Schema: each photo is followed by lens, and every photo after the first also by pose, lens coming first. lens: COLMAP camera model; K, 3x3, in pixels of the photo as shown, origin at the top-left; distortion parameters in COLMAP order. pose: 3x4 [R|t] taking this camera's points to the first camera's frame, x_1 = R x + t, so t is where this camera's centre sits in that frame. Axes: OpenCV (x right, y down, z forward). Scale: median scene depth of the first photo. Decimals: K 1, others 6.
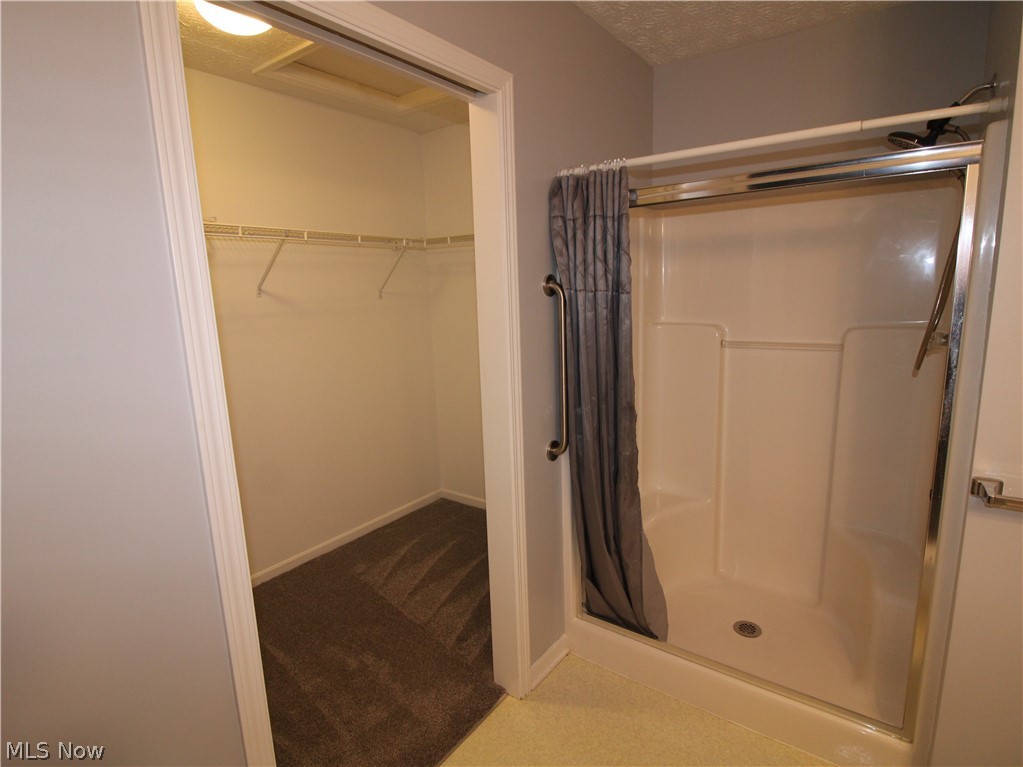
lens RADIAL K [[535.5, 0, 526.3], [0, 535.5, 383.8], [0, 0, 1]] dist [0.002968, -0.014317]
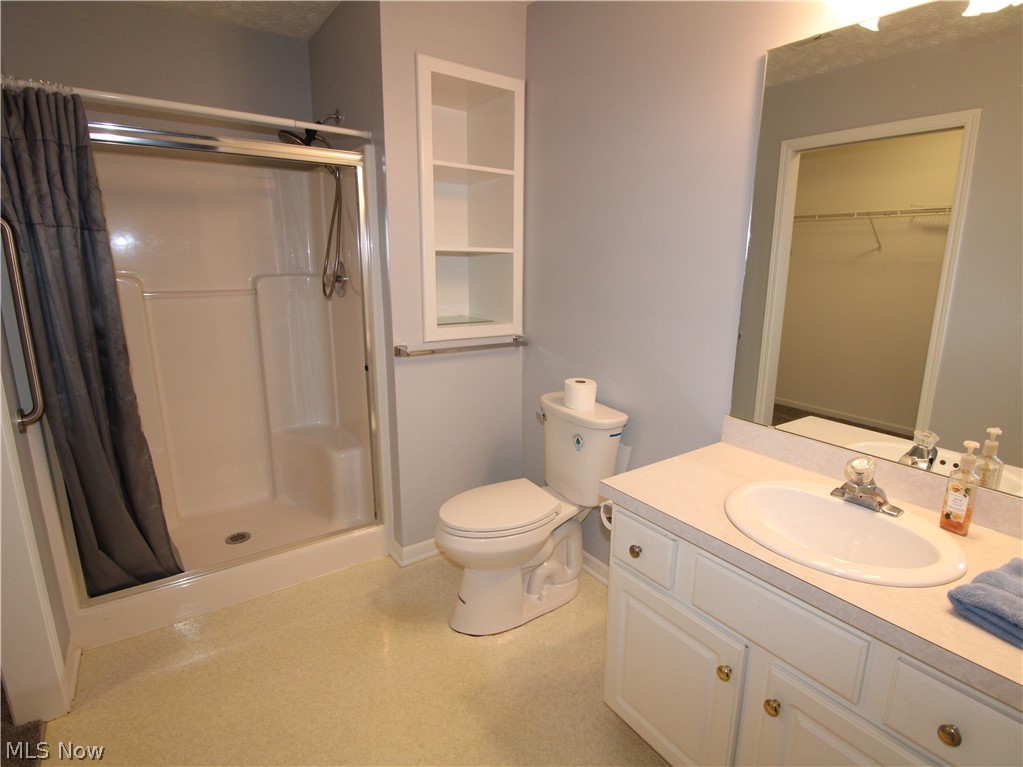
lens RADIAL K [[535.5, 0, 526.3], [0, 535.5, 383.8], [0, 0, 1]] dist [0.002968, -0.014317]
pose [[0.312212, -0.177830, 0.933220, -0.512688], [0.149522, 0.979279, 0.136583, 0.081737], [-0.938172, 0.096894, 0.332332, -0.004373]]
